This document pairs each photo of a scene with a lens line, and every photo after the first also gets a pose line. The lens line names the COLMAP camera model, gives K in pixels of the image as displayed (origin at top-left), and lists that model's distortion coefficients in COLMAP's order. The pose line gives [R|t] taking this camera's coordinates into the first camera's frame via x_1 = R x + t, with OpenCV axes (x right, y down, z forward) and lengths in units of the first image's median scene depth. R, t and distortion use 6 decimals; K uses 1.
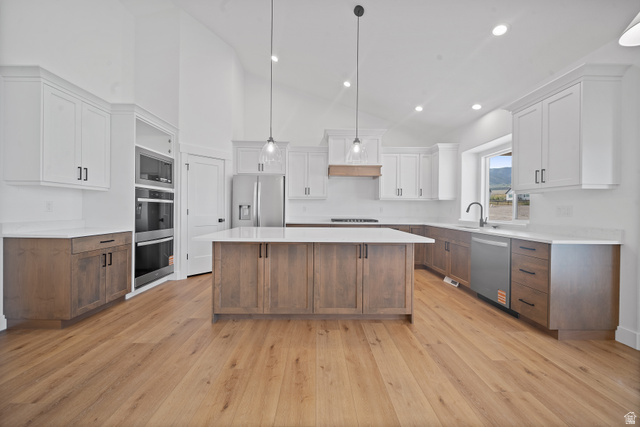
lens RADIAL K [[227.4, 0, 311.6], [0, 227.4, 208.1], [0, 0, 1]] dist [0.001470, -0.000240]
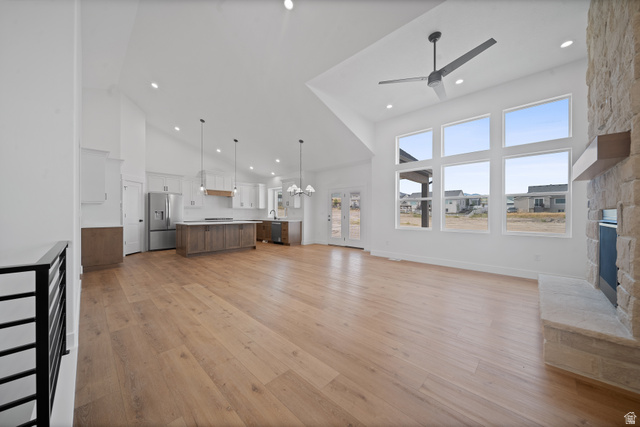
lens RADIAL K [[227.4, 0, 318.1], [0, 227.4, 215.3], [0, 0, 1]] dist [0.001470, -0.000240]
pose [[0.693393, -0.015749, 0.720387, -0.784052], [0.003440, 0.999822, 0.018546, -0.012972], [-0.720551, -0.010382, 0.693324, -1.160819]]
